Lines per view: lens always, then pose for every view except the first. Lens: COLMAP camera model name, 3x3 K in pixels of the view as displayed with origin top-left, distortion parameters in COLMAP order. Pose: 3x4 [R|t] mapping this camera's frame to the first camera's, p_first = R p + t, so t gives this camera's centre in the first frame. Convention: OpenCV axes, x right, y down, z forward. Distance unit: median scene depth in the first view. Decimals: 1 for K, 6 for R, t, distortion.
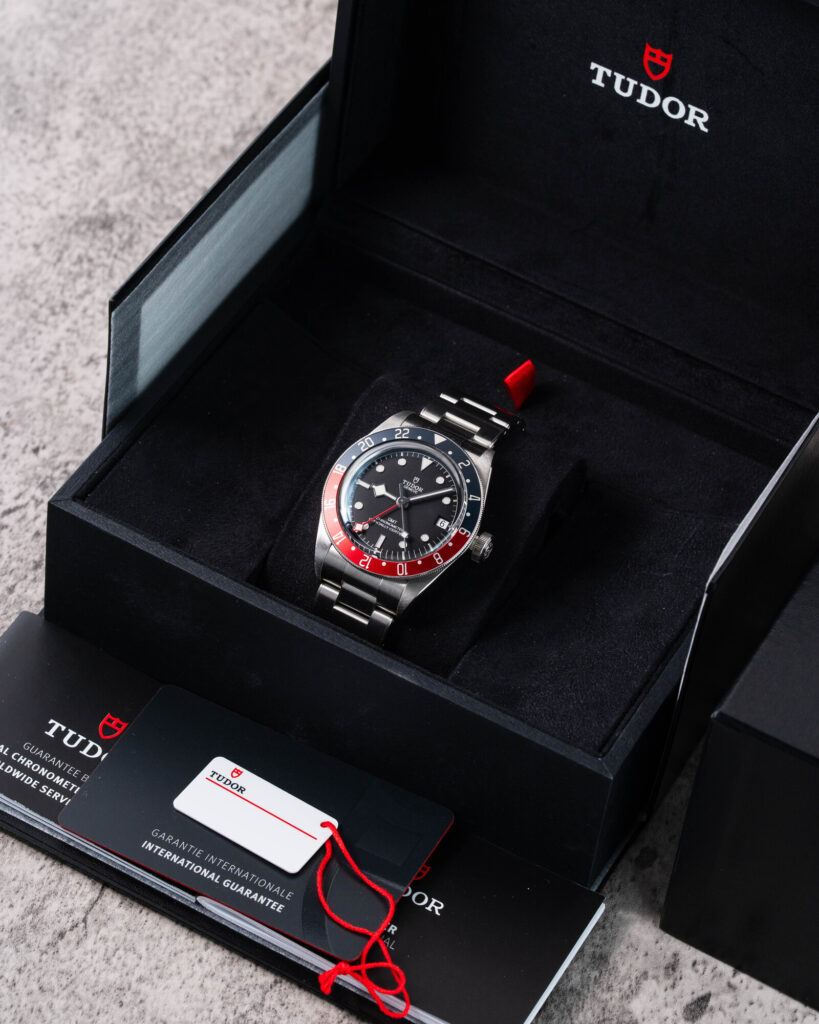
lens RADIAL K [[4503.9, 0, 409.8], [0, 4503.9, 511.5], [0, 0, 1]] dist [-0.242981, 0.000000]
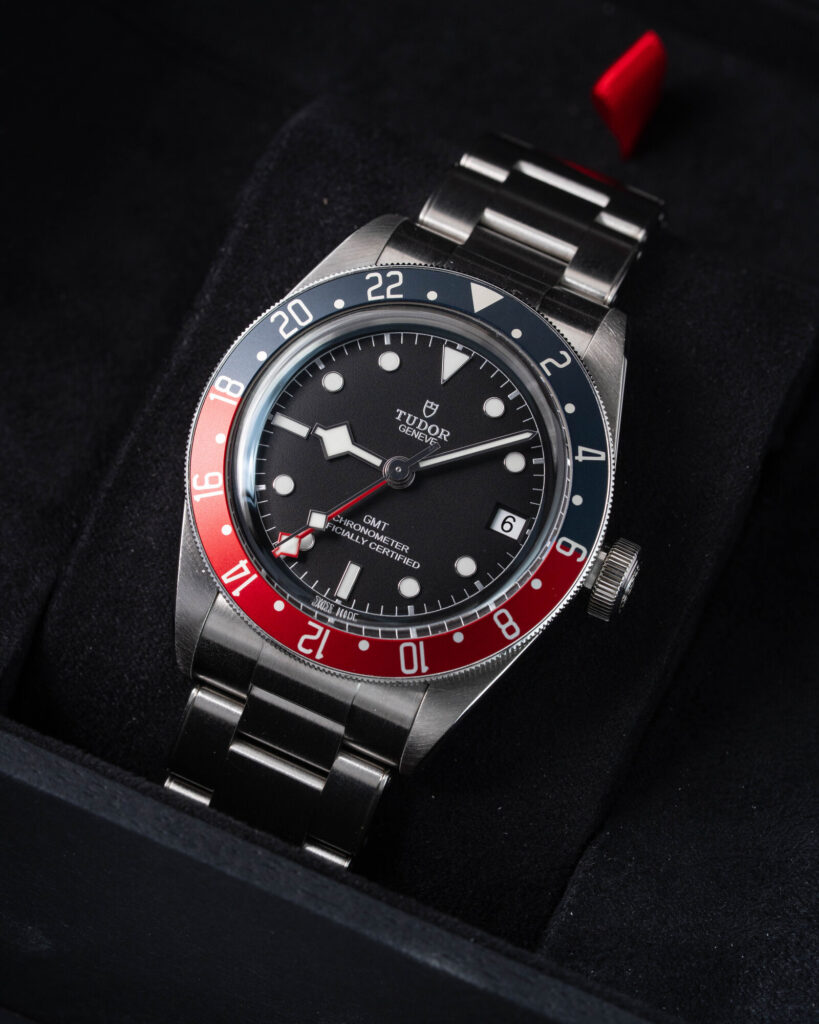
lens RADIAL K [[4503.9, 0, 409.0], [0, 4503.9, 513.3], [0, 0, 1]] dist [-0.242981, 0.000000]
pose [[0.994870, -0.060396, 0.081159, -0.031770], [0.047048, 0.986423, 0.157339, -0.058186], [-0.089560, -0.152714, 0.984204, 0.625107]]
